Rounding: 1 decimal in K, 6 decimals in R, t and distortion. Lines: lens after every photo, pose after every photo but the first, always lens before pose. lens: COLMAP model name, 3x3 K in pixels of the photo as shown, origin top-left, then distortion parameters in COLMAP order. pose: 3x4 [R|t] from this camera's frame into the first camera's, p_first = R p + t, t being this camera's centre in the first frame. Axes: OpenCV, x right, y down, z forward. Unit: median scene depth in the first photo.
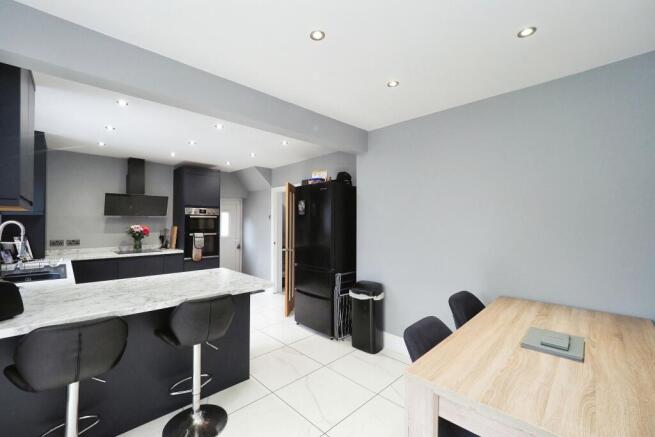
lens RADIAL K [[275.3, 0, 313.2], [0, 275.3, 216.1], [0, 0, 1]] dist [0.001395, 0.000368]
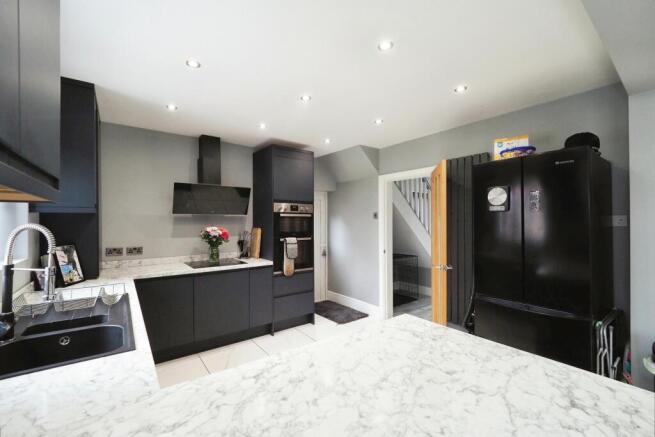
lens RADIAL K [[273.6, 0, 314.2], [0, 273.6, 219.5], [0, 0, 1]] dist [-0.001851, -0.000484]
pose [[0.993257, 0.000747, -0.115931, -0.274649], [0.001308, 0.999843, 0.017651, 0.000900], [0.115926, -0.017683, 0.993100, 0.294844]]
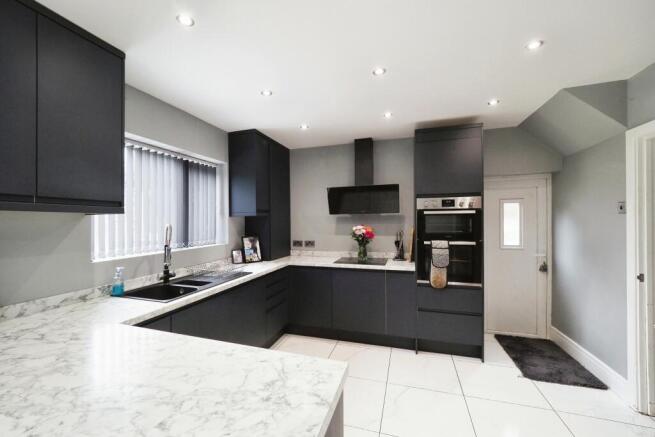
lens RADIAL K [[275.7, 0, 318.7], [0, 275.7, 220.1], [0, 0, 1]] dist [-0.005154, -0.000421]
pose [[0.485638, -0.003175, -0.874155, -0.031897], [0.029538, 0.999482, 0.012779, 0.003639], [0.873661, -0.032027, 0.485480, 0.501827]]
